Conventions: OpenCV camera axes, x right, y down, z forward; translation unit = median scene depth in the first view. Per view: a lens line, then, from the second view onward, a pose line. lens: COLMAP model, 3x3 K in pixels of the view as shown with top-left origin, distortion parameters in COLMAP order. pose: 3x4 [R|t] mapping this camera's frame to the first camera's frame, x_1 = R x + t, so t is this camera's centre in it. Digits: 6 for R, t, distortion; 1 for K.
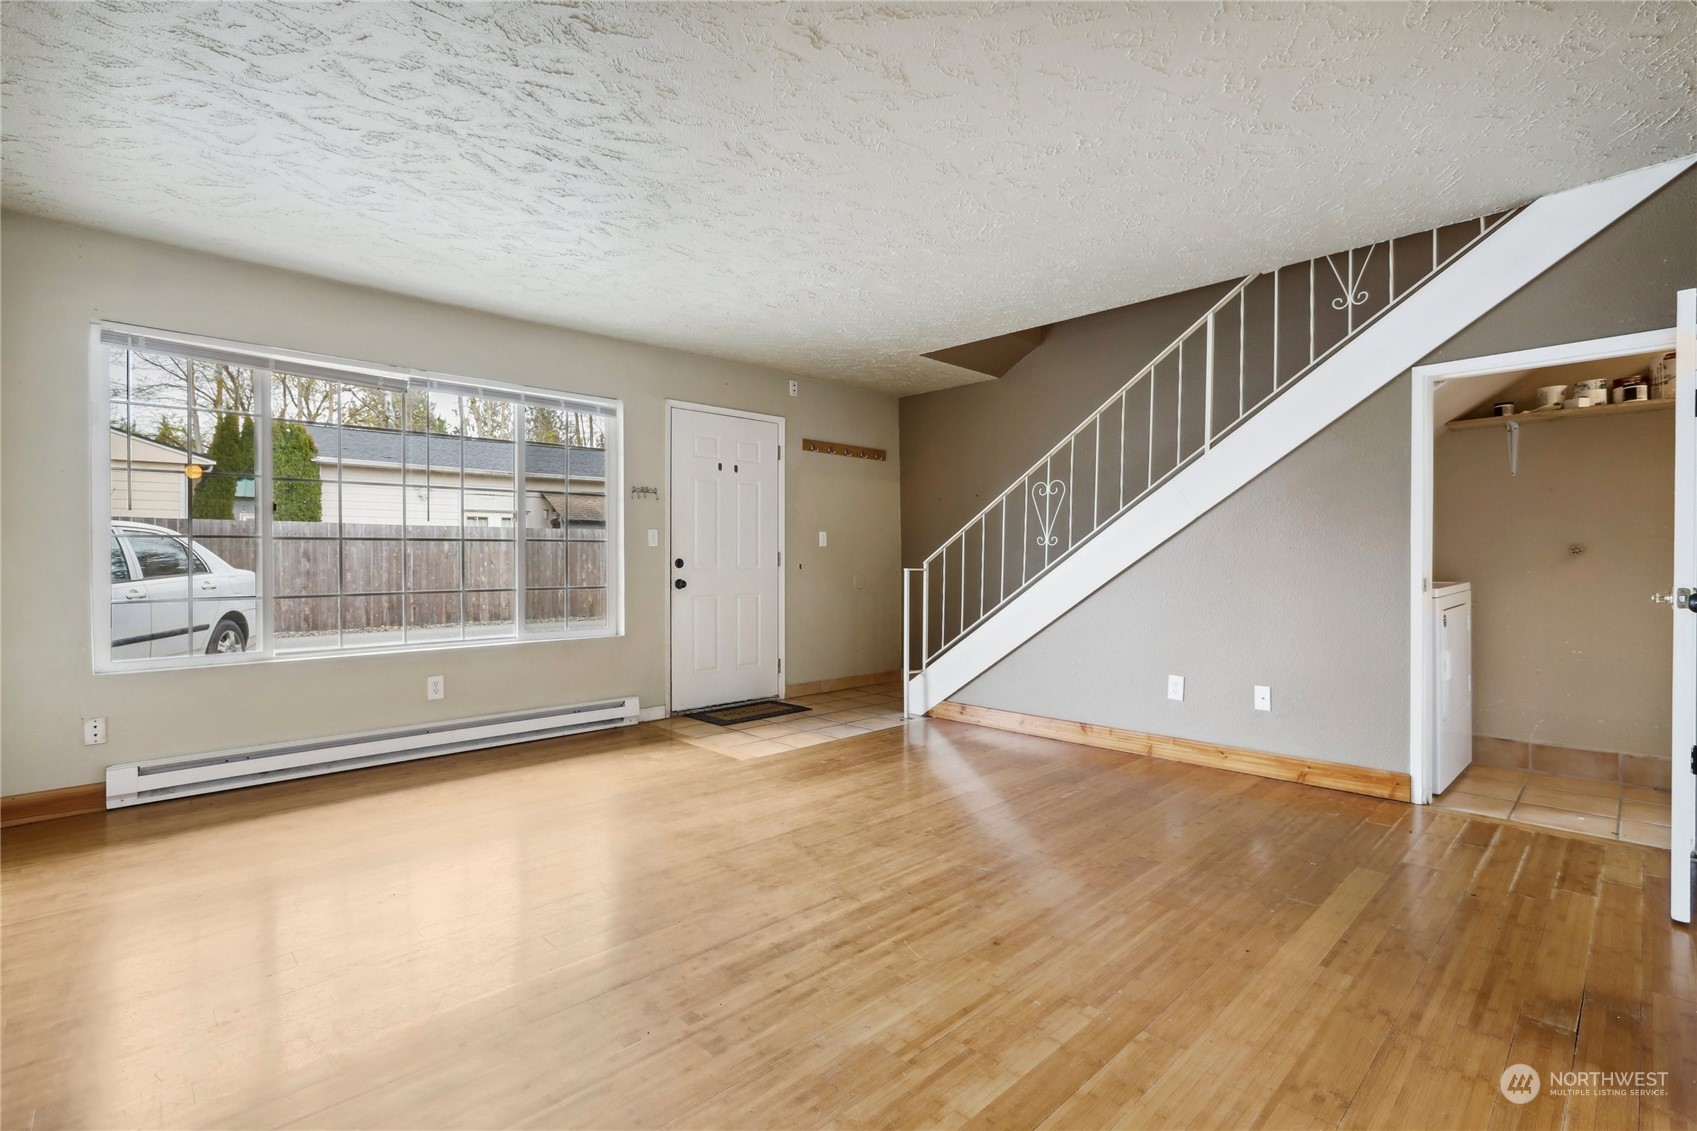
lens RADIAL K [[778.0, 0, 852.4], [0, 778.0, 561.9], [0, 0, 1]] dist [-0.040961, 0.021843]
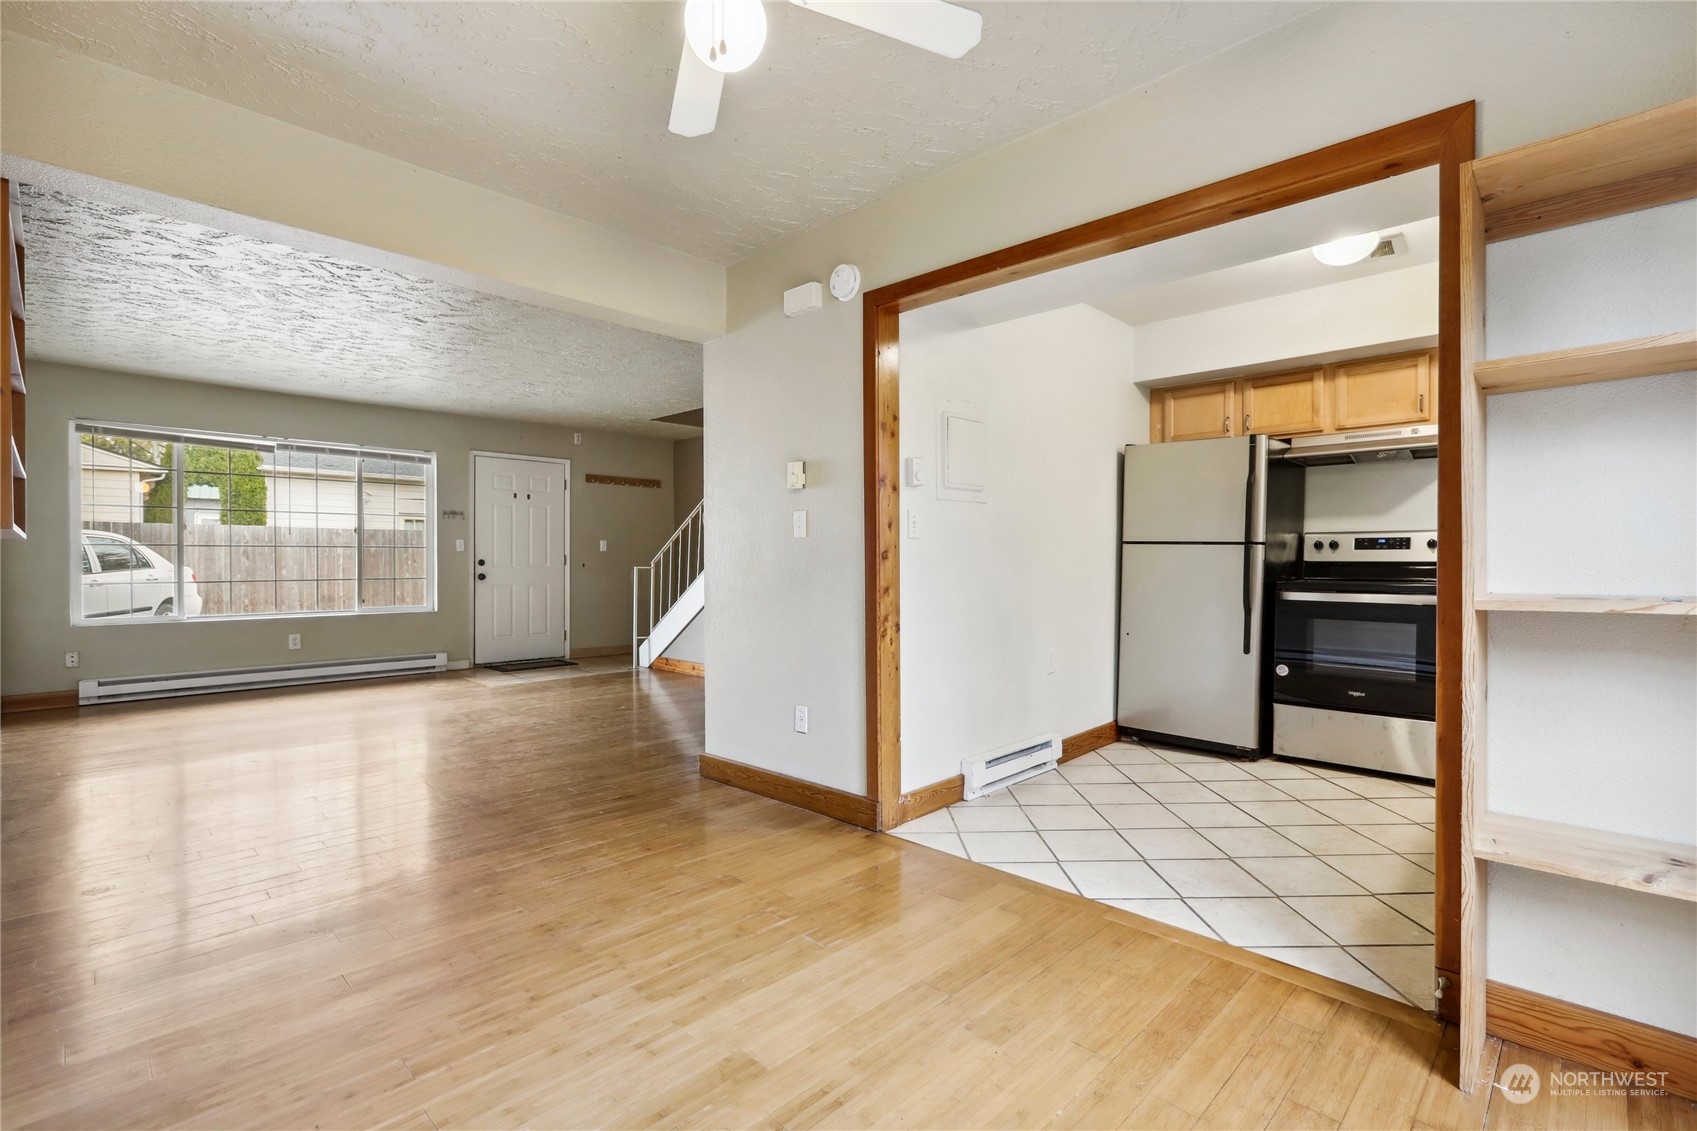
lens RADIAL K [[776.6, 0, 854.0], [0, 776.6, 564.7], [0, 0, 1]] dist [-0.024622, 0.011841]
pose [[0.999618, 0.003947, 0.027358, 0.476070], [-0.004050, 0.999985, 0.003693, -0.002697], [-0.027343, -0.003802, 0.999619, -0.511926]]
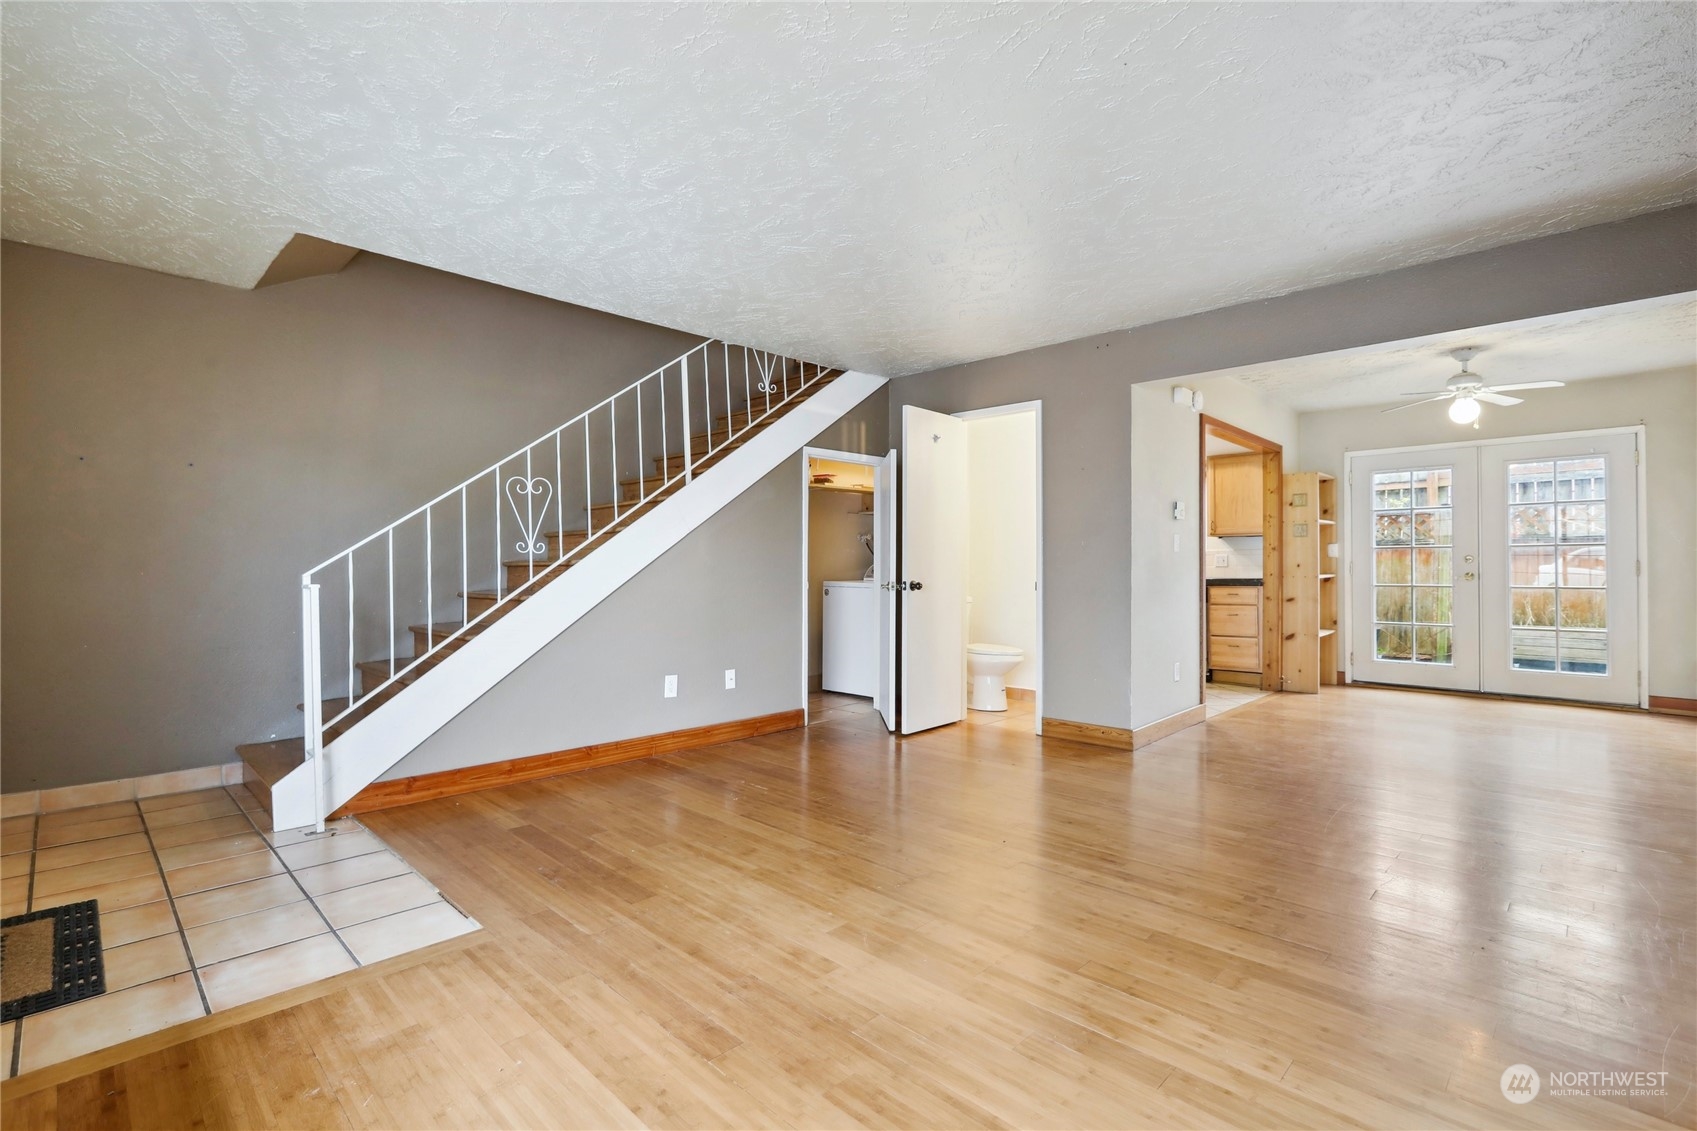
lens RADIAL K [[782.9, 0, 864.0], [0, 782.9, 558.0], [0, 0, 1]] dist [-0.014928, 0.013195]
pose [[-0.036761, 0.013717, 0.999230, -0.610395], [0.003444, 0.999902, -0.013600, -0.003215], [-0.999318, 0.002942, -0.036804, 0.663203]]
